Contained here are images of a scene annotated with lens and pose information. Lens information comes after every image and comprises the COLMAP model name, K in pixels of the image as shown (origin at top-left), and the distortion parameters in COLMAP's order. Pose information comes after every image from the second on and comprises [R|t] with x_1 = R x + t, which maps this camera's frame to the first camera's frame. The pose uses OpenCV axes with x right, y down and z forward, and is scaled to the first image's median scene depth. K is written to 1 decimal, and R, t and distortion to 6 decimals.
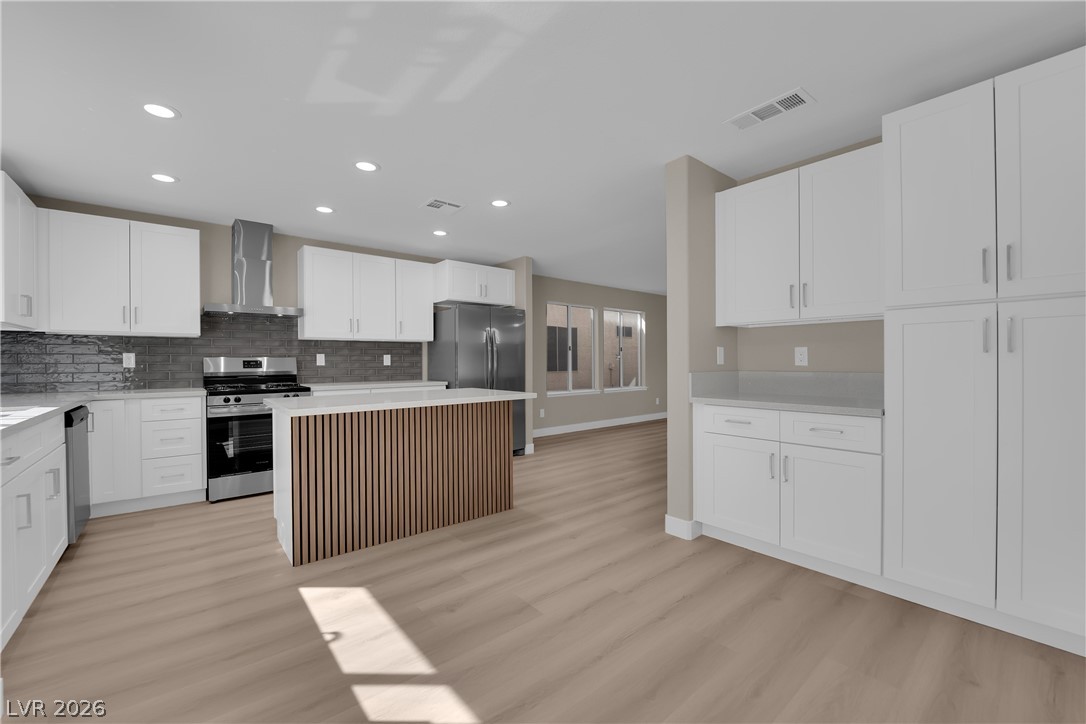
lens RADIAL K [[437.0, 0, 539.4], [0, 437.0, 363.3], [0, 0, 1]] dist [-0.009488, -0.000792]
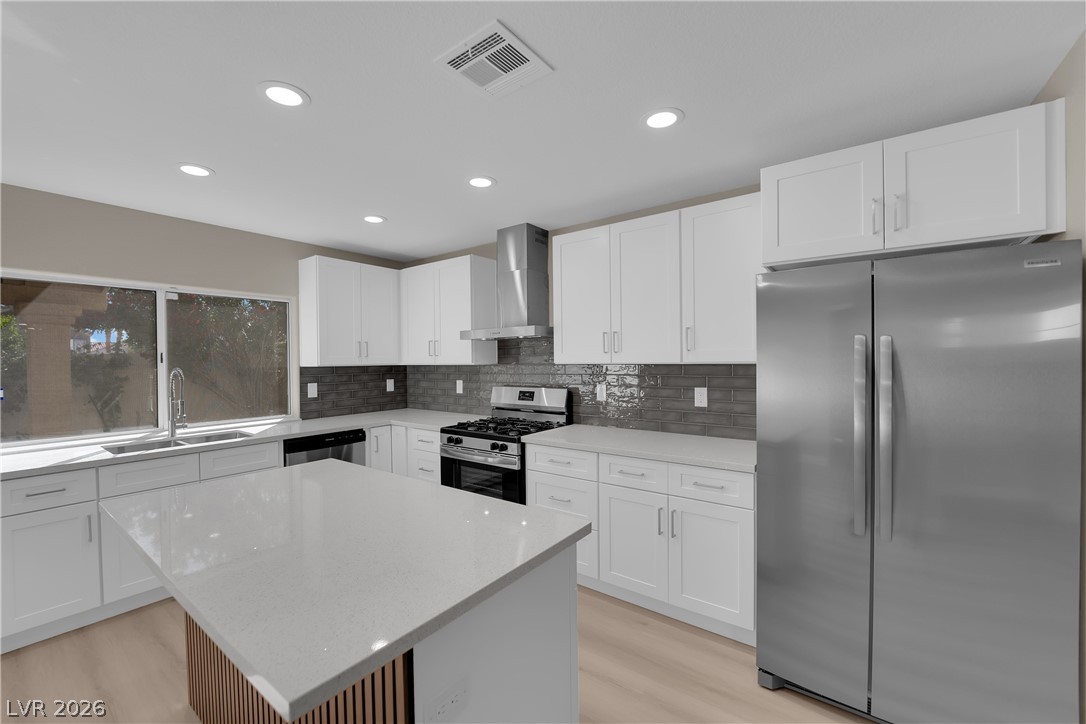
lens RADIAL K [[437.0, 0, 539.4], [0, 437.0, 363.3], [0, 0, 1]] dist [-0.009488, -0.000792]
pose [[0.230473, 0.012175, -0.973003, 0.155315], [0.005193, 0.999892, 0.013741, -0.066660], [0.973065, -0.008220, 0.230385, 0.768479]]
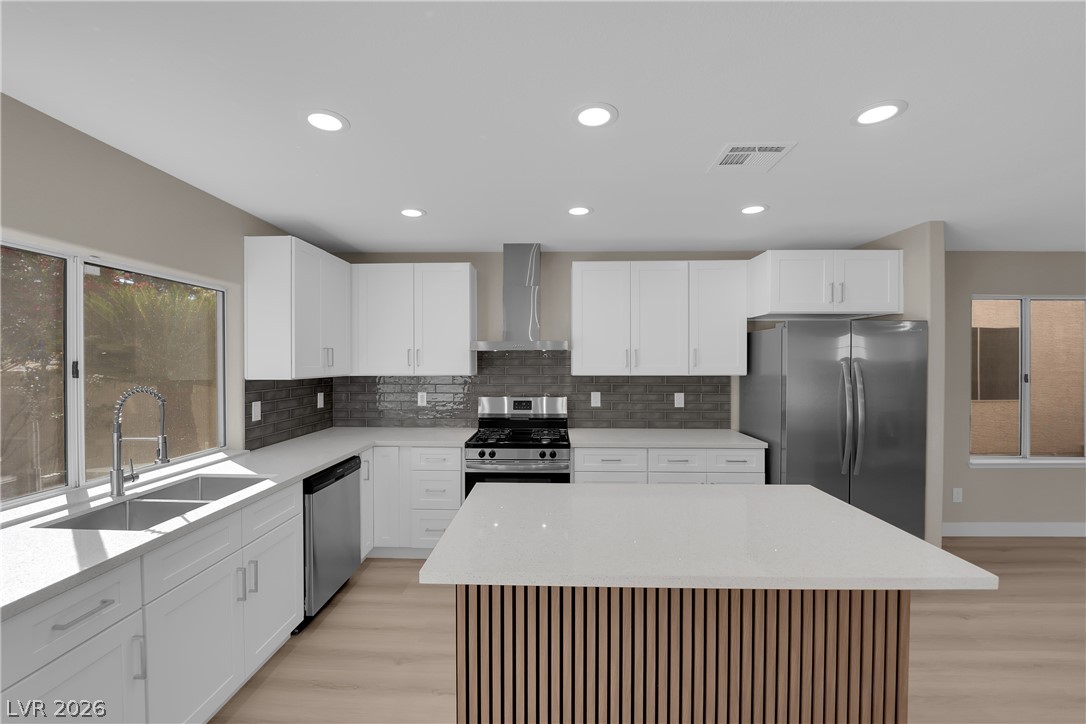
lens RADIAL K [[437.0, 0, 539.4], [0, 437.0, 363.3], [0, 0, 1]] dist [-0.009488, -0.000792]
pose [[0.746402, 0.008789, -0.665437, -0.040965], [-0.007716, 0.999960, 0.004553, -0.080620], [0.665450, 0.001736, 0.746440, 0.333920]]
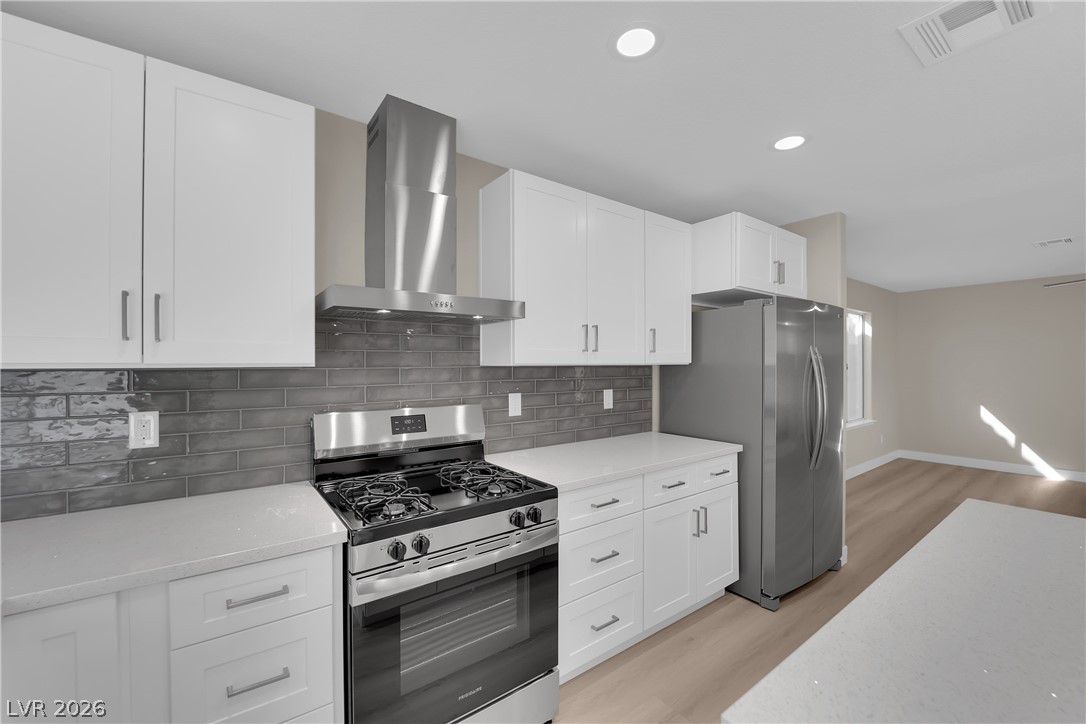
lens RADIAL K [[437.0, 0, 539.4], [0, 437.0, 363.3], [0, 0, 1]] dist [-0.009488, -0.000792]
pose [[0.998295, 0.006475, -0.058011, -0.458360], [-0.006714, 0.999970, -0.003926, -0.056524], [0.057984, 0.004309, 0.998308, 0.507830]]
